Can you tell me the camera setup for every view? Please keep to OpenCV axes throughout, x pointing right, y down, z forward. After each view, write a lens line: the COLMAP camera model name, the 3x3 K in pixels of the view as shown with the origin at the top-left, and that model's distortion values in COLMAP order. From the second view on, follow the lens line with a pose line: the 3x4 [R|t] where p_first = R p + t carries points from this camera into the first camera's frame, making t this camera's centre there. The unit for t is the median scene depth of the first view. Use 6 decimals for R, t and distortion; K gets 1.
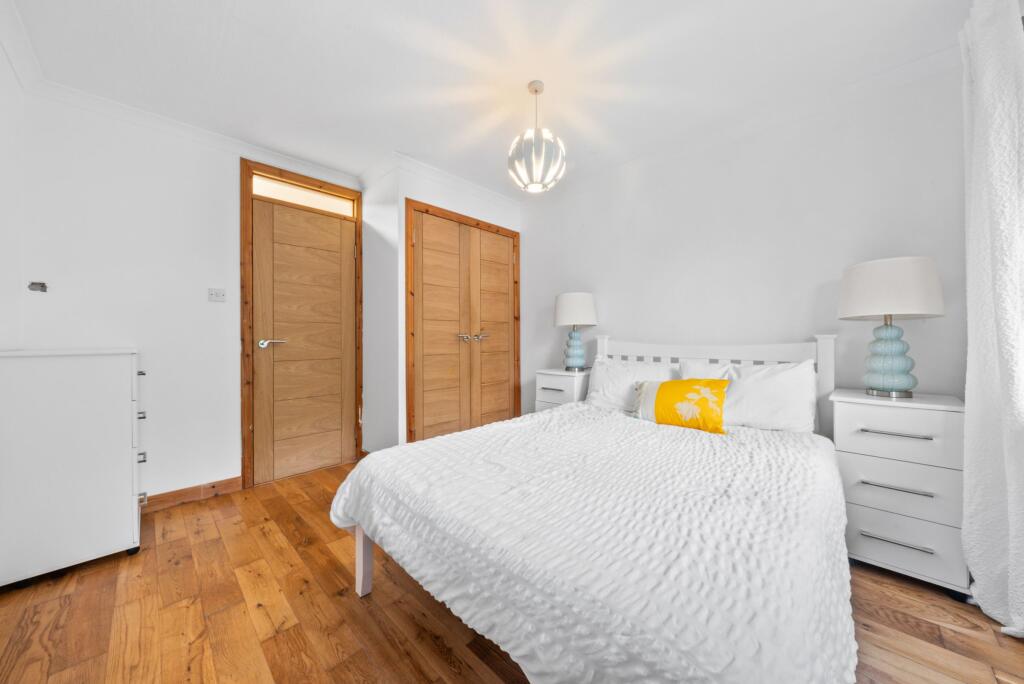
lens RADIAL K [[360.5, 0, 506.6], [0, 360.5, 340.8], [0, 0, 1]] dist [-0.000560, 0.000000]
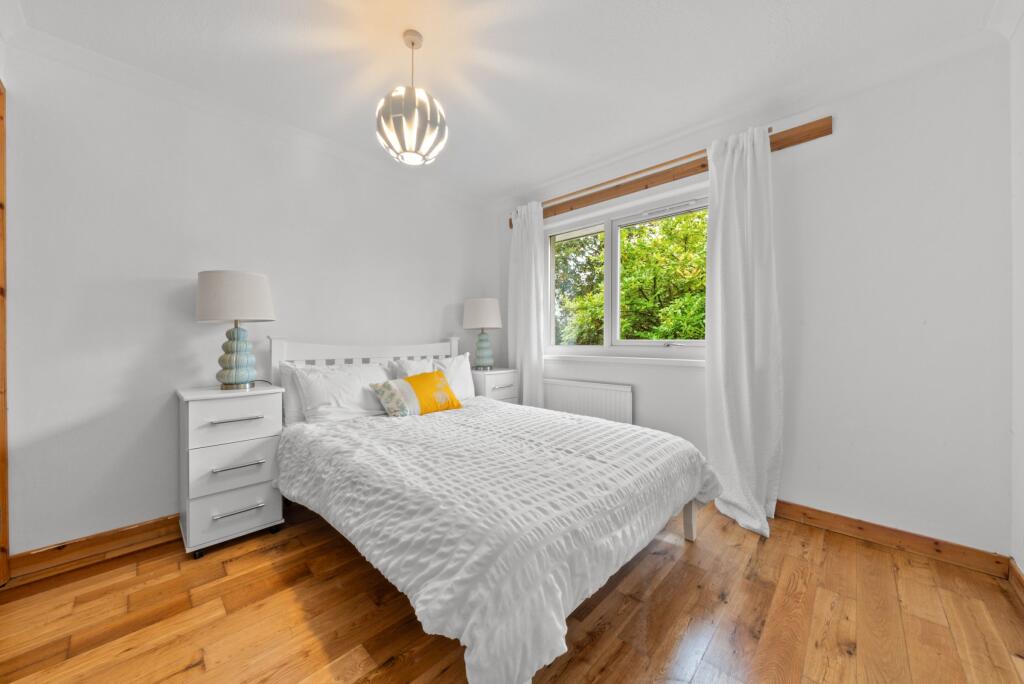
lens RADIAL K [[360.5, 0, 509.9], [0, 360.5, 336.9], [0, 0, 1]] dist [-0.000560, 0.000000]
pose [[-0.020567, 0.006655, 0.999766, -0.795537], [0.006010, 0.999961, -0.006532, -0.008530], [-0.999770, 0.005874, -0.020606, 0.814180]]
